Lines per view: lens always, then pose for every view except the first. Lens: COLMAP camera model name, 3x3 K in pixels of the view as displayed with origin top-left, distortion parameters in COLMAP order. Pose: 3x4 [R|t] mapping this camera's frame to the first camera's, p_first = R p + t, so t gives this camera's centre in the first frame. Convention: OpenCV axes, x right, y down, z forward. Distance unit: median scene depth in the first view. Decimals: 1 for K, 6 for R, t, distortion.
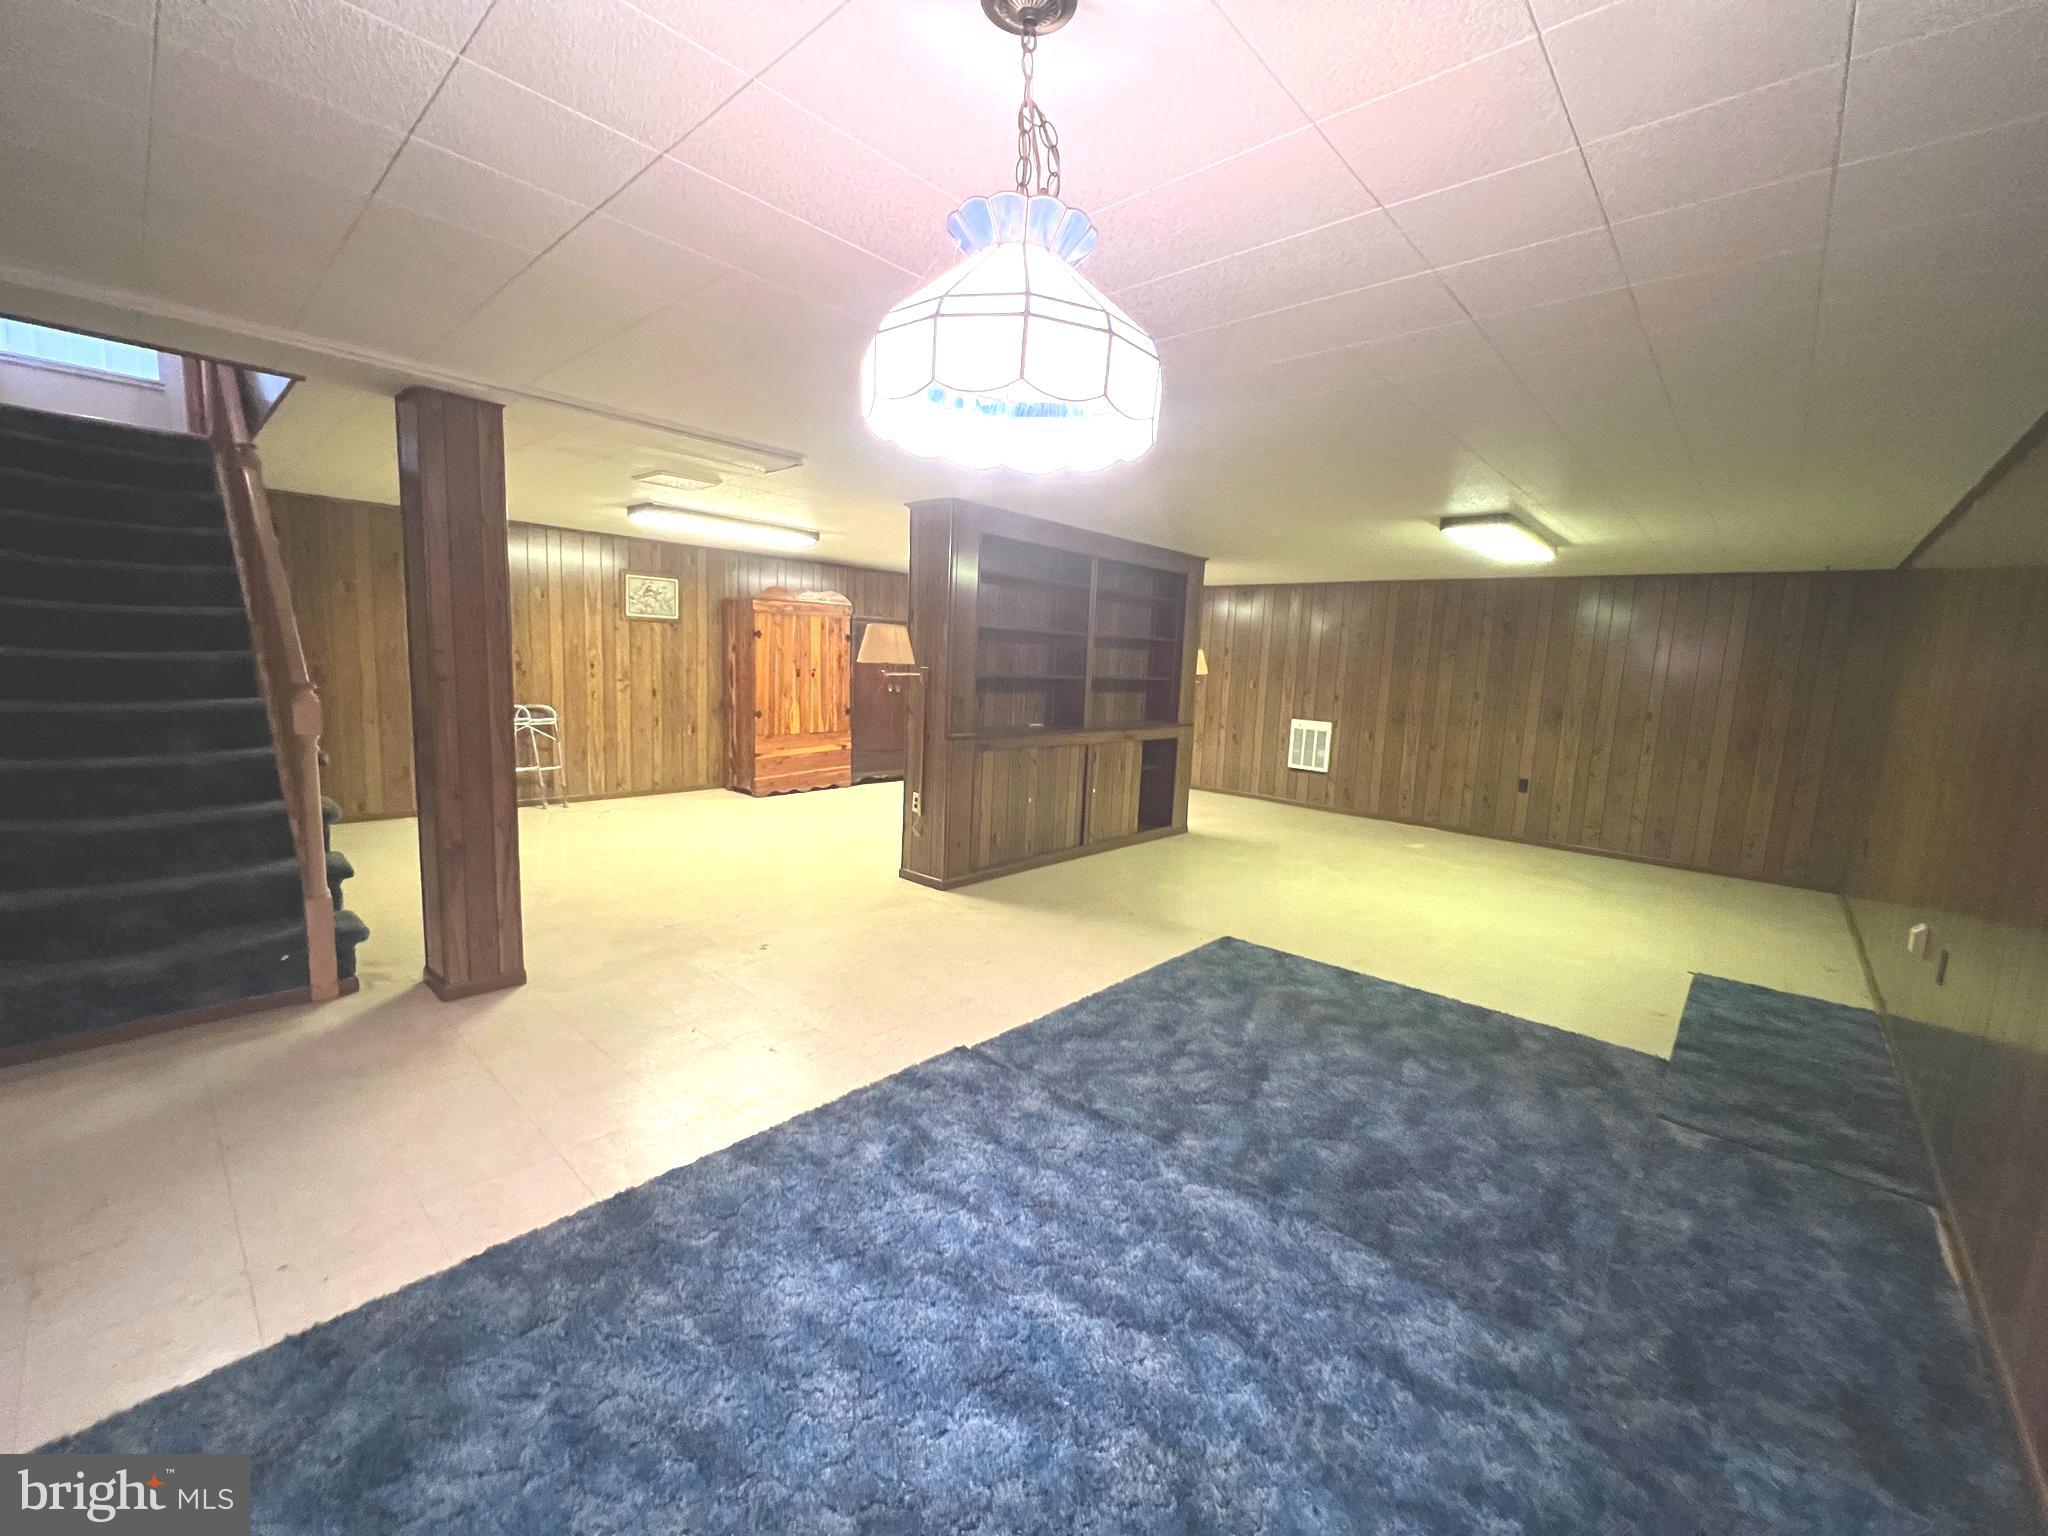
lens RADIAL K [[823.7, 0, 1018.4], [0, 823.7, 766.4], [0, 0, 1]] dist [0.002130, 0.000311]
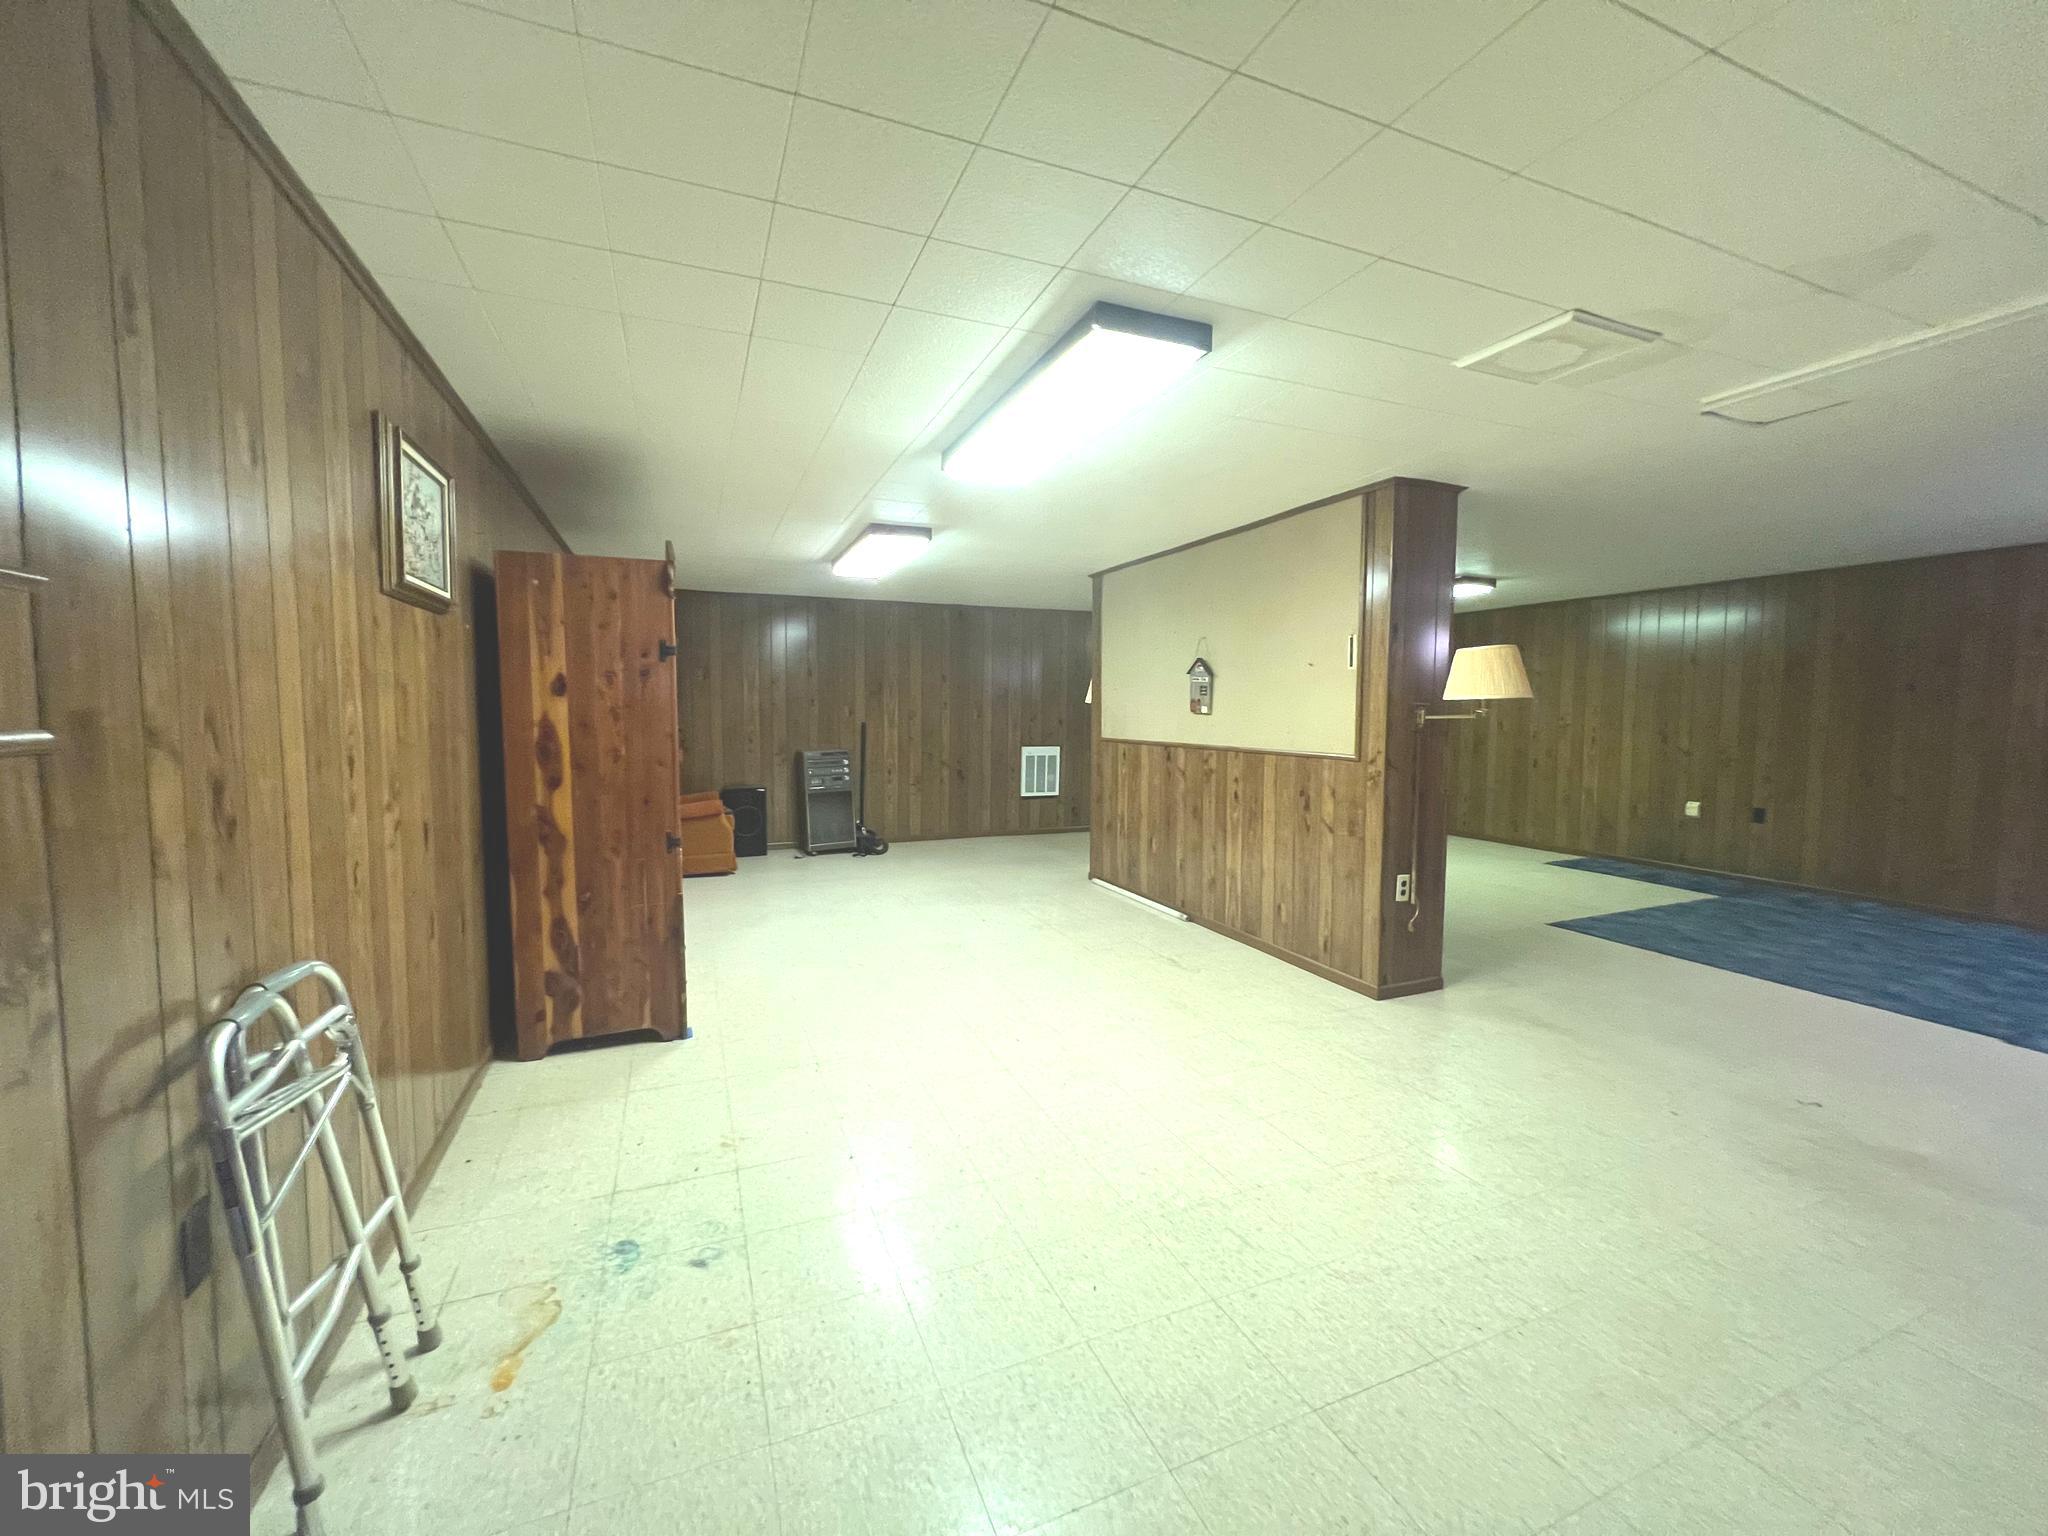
lens RADIAL K [[823.7, 0, 1024.2], [0, 823.7, 764.7], [0, 0, 1]] dist [0.002130, 0.000311]
pose [[0.429329, -0.106960, 0.896792, -0.555164], [0.134289, 0.989485, 0.053726, -0.090854], [-0.893109, 0.097363, 0.439178, 0.584185]]
